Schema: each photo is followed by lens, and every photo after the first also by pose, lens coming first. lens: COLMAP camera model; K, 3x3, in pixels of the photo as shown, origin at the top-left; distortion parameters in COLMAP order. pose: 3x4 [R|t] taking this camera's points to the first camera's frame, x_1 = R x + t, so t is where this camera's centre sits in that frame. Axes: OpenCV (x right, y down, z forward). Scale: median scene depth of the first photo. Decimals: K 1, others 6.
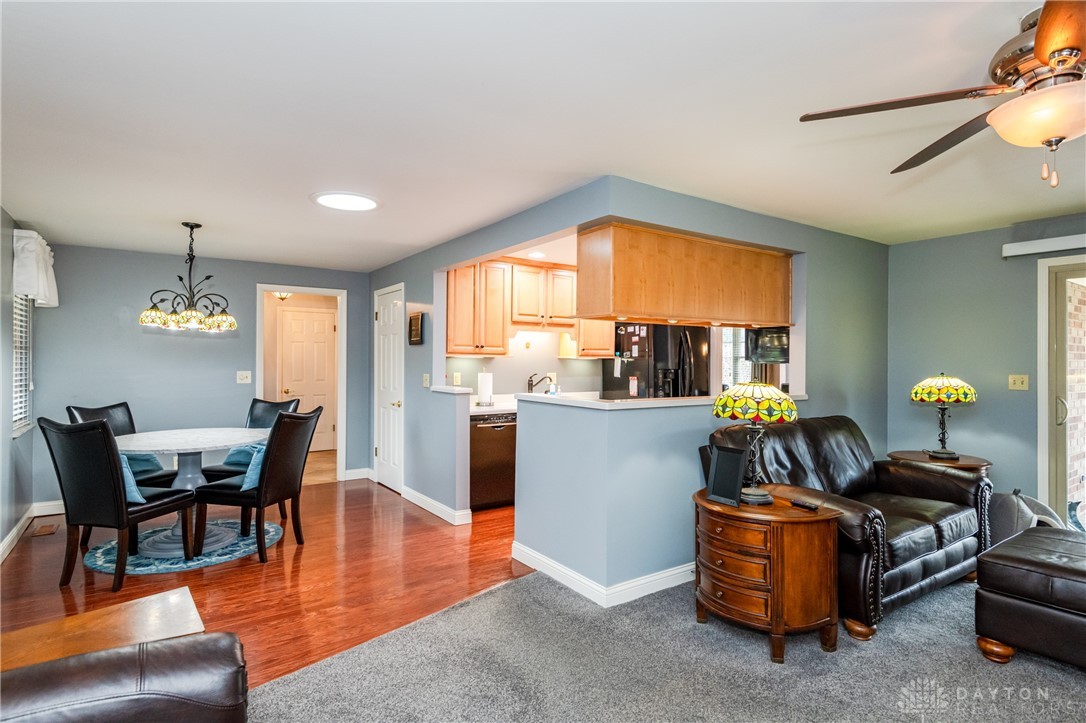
lens RADIAL K [[558.9, 0, 535.8], [0, 558.9, 355.4], [0, 0, 1]] dist [0.036730, -0.023831]
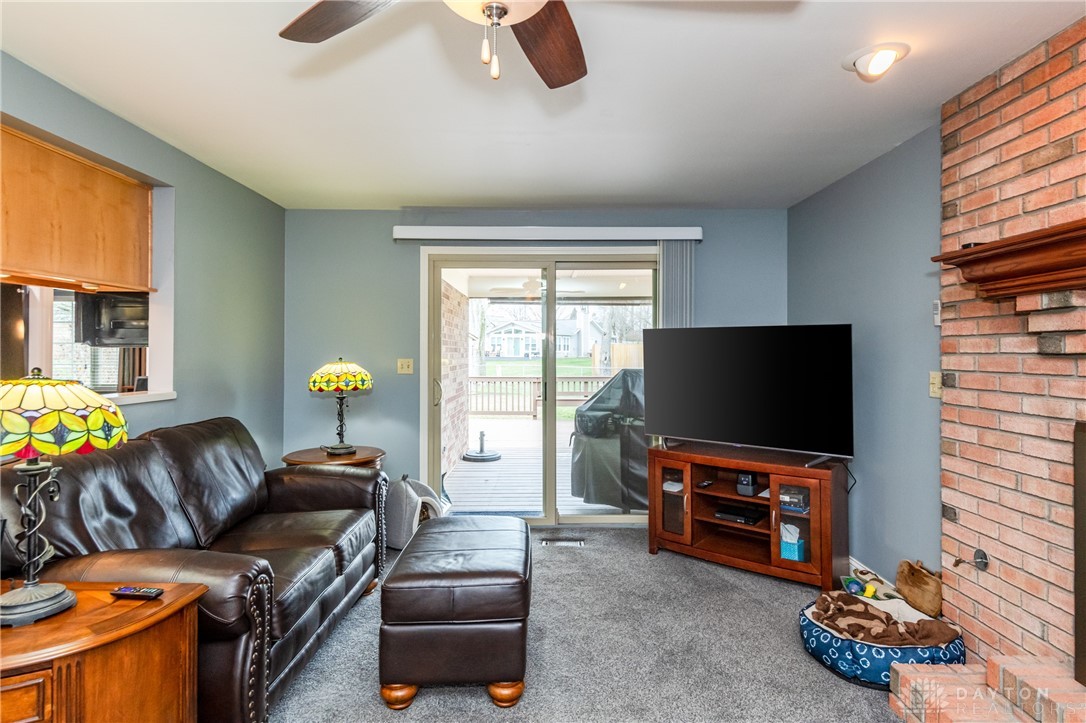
lens RADIAL K [[558.9, 0, 535.8], [0, 558.9, 355.4], [0, 0, 1]] dist [0.036730, -0.023831]
pose [[0.566057, -0.007373, 0.824333, 0.182009], [-0.007902, 0.999866, 0.014369, 0.013349], [-0.824328, -0.014647, 0.565923, 0.273905]]
